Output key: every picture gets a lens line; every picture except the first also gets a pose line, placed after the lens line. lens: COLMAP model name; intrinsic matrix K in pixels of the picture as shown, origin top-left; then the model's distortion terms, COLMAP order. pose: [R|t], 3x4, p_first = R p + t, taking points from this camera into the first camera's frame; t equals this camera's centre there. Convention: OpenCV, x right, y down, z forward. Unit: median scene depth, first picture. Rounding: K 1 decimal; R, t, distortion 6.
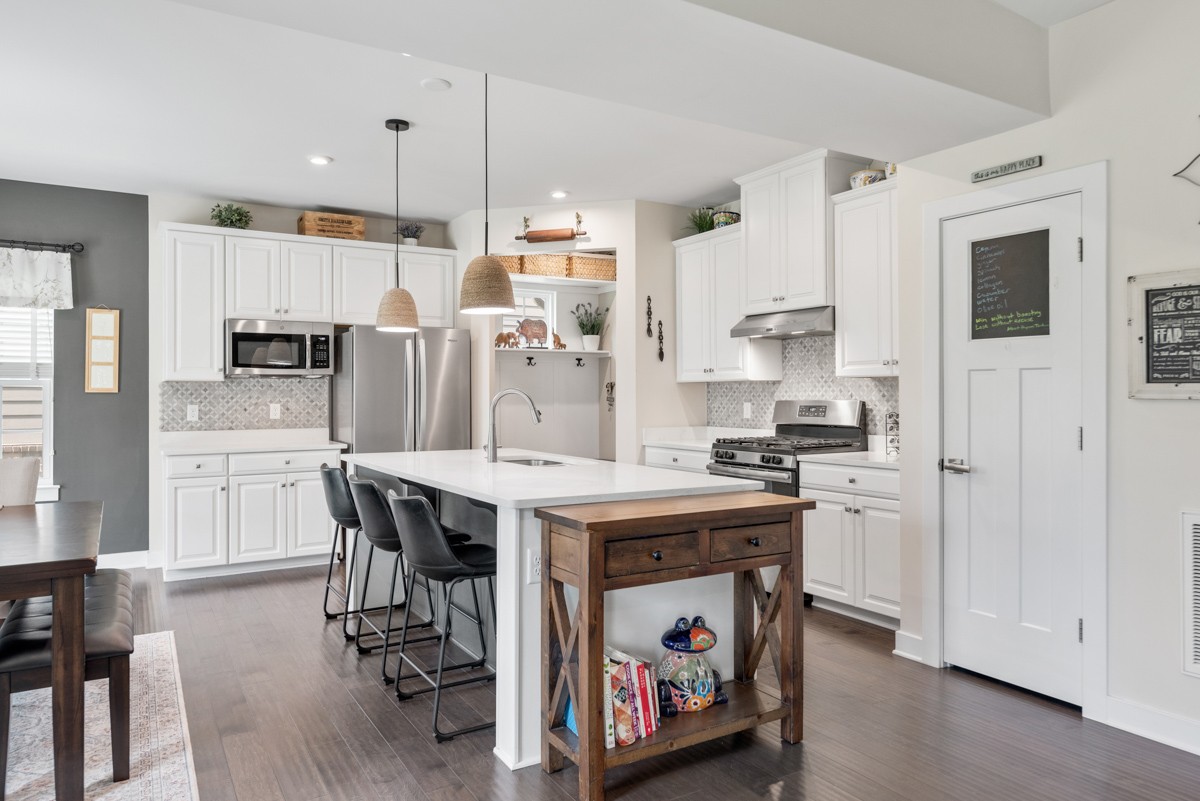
lens RADIAL K [[797.5, 0, 592.9], [0, 797.5, 394.1], [0, 0, 1]] dist [-0.002296, 0.001618]
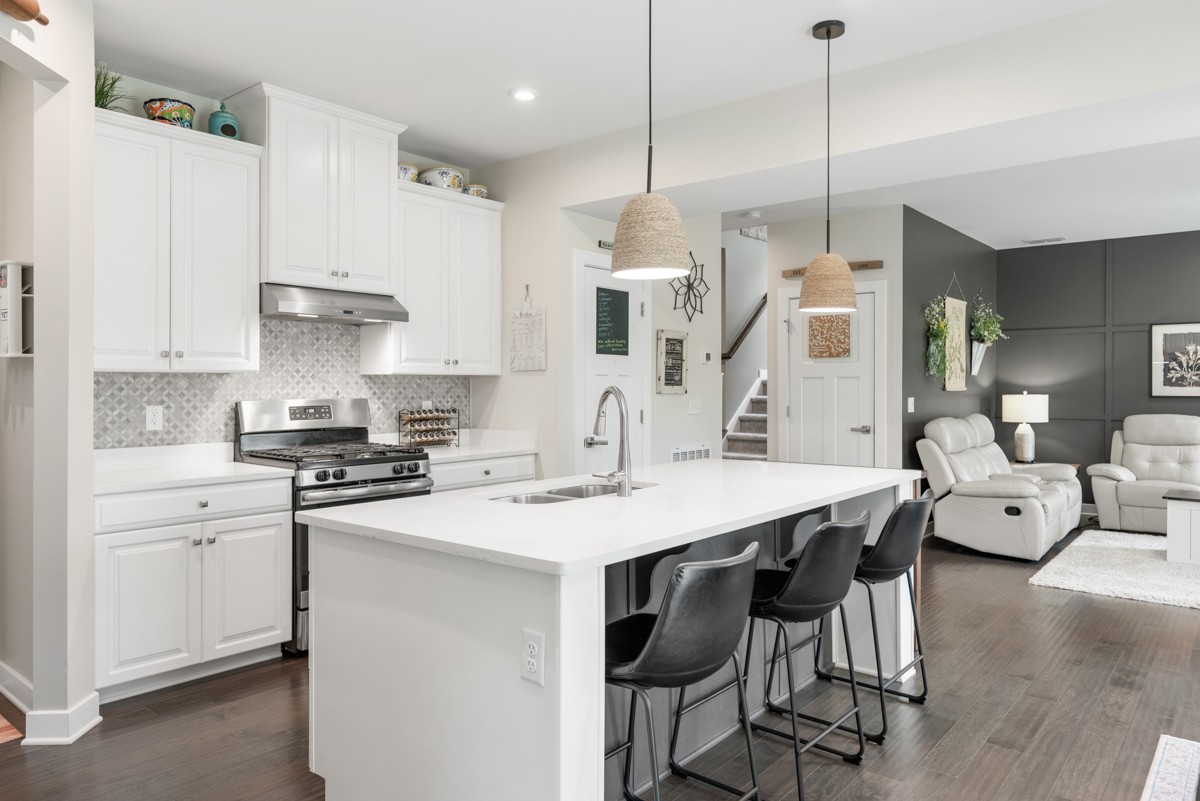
lens RADIAL K [[797.5, 0, 606.7], [0, 797.5, 393.5], [0, 0, 1]] dist [-0.002296, 0.001618]
pose [[-0.348456, -0.005492, 0.937309, -0.813259], [0.000308, 0.999982, 0.005973, -0.004401], [-0.937325, 0.002370, -0.348448, 1.350563]]
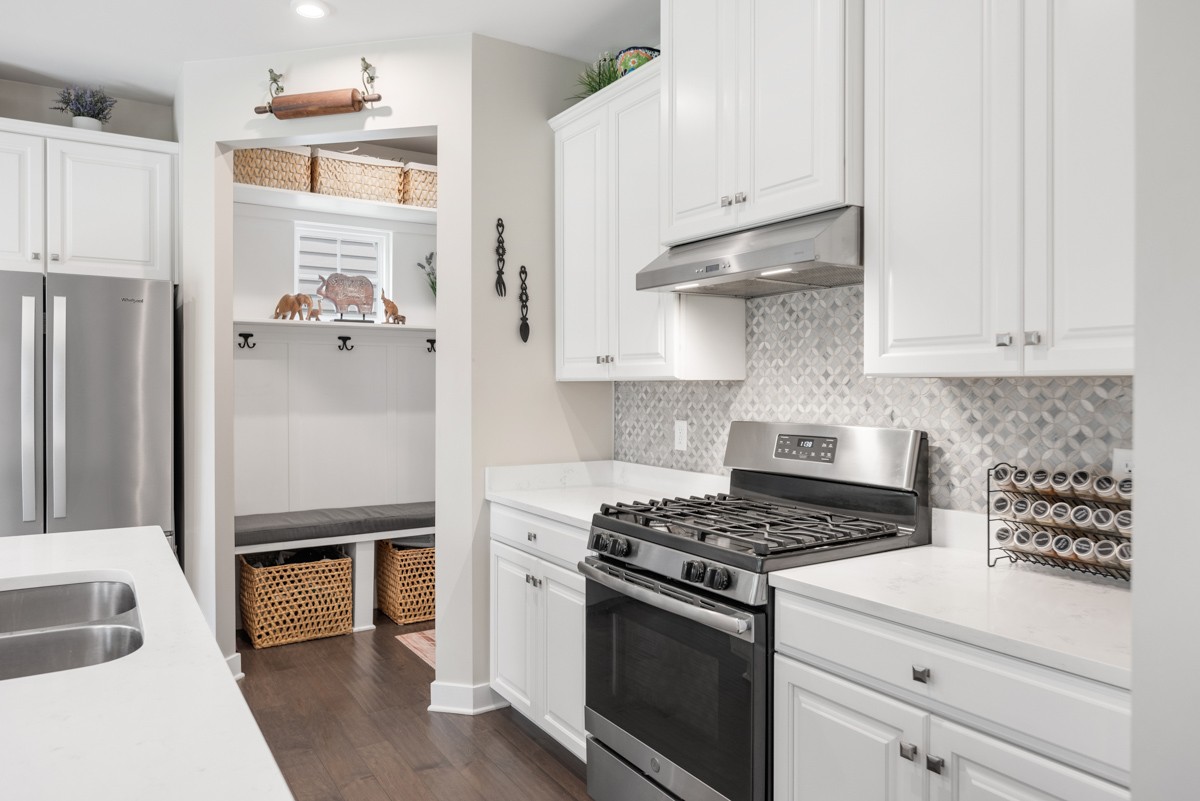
lens RADIAL K [[797.5, 0, 597.8], [0, 797.5, 393.7], [0, 0, 1]] dist [-0.002296, 0.001618]
pose [[0.999679, 0.006331, 0.024517, 0.191478], [-0.006603, 0.999917, 0.011048, -0.019675], [-0.024445, -0.011206, 0.999638, 0.723637]]
